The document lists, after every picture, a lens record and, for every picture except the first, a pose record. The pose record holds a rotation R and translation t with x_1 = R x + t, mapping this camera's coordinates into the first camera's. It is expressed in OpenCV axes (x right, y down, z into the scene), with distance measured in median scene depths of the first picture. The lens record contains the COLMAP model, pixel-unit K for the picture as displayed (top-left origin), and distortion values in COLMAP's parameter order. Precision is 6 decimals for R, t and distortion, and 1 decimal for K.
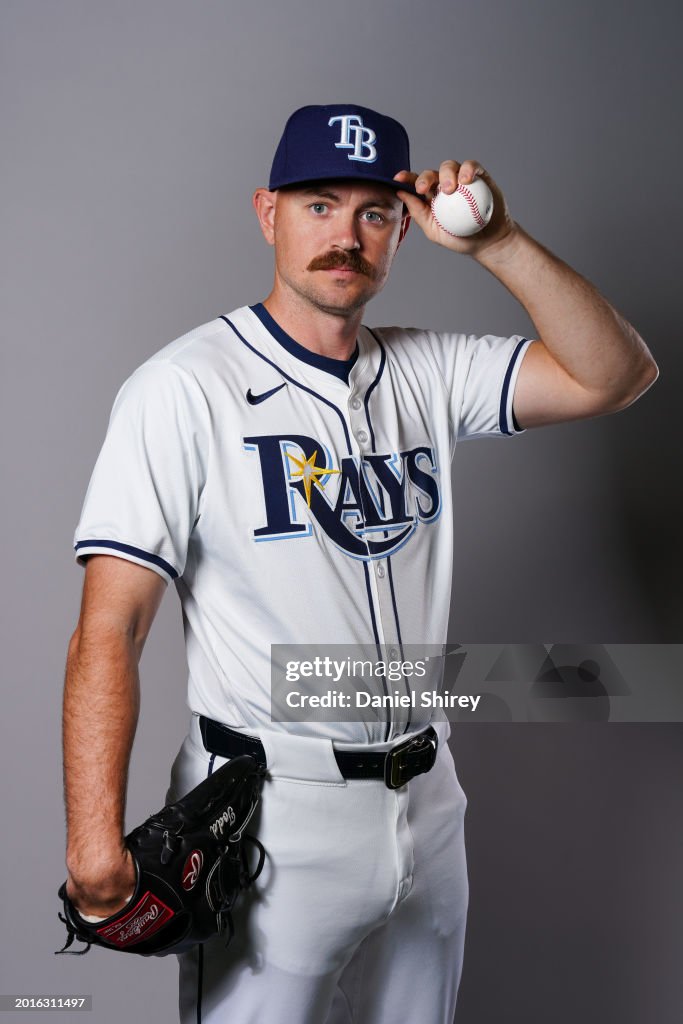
lens RADIAL K [[1485.6, 0, 341.5], [0, 1485.6, 512.0], [0, 0, 1]] dist [-0.017851, 0.069226]
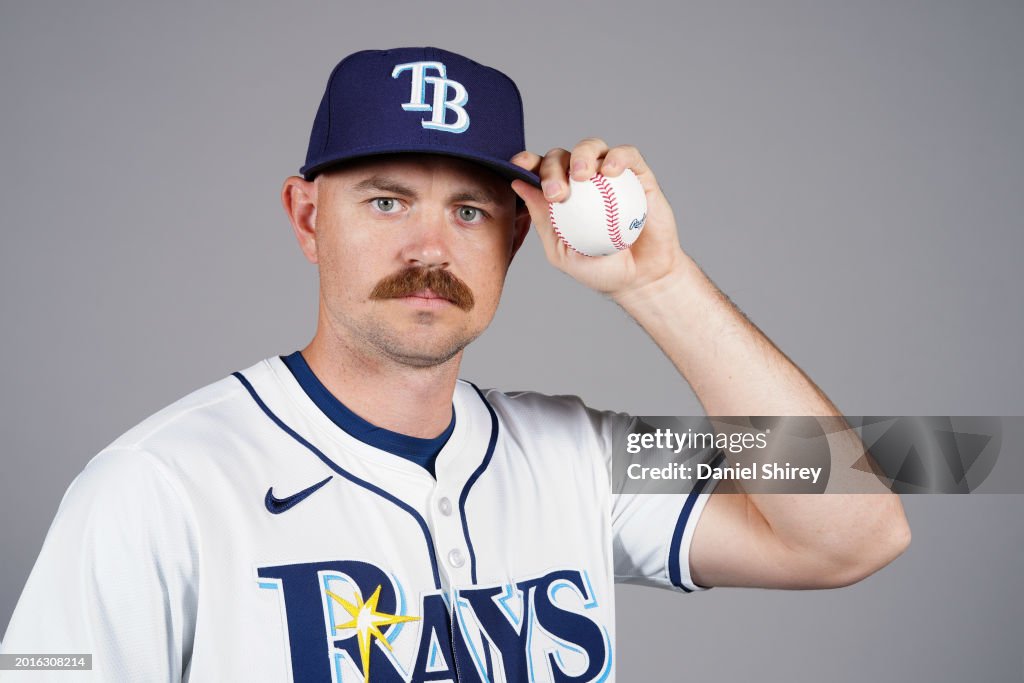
lens RADIAL K [[1485.6, 0, 512.0], [0, 1485.6, 341.5], [0, 0, 1]] dist [-0.017851, 0.069226]
pose [[0.999772, -0.019584, -0.008492, 0.045076], [0.018133, 0.989088, -0.146206, -0.049883], [0.011263, 0.146019, 0.989218, 0.369162]]
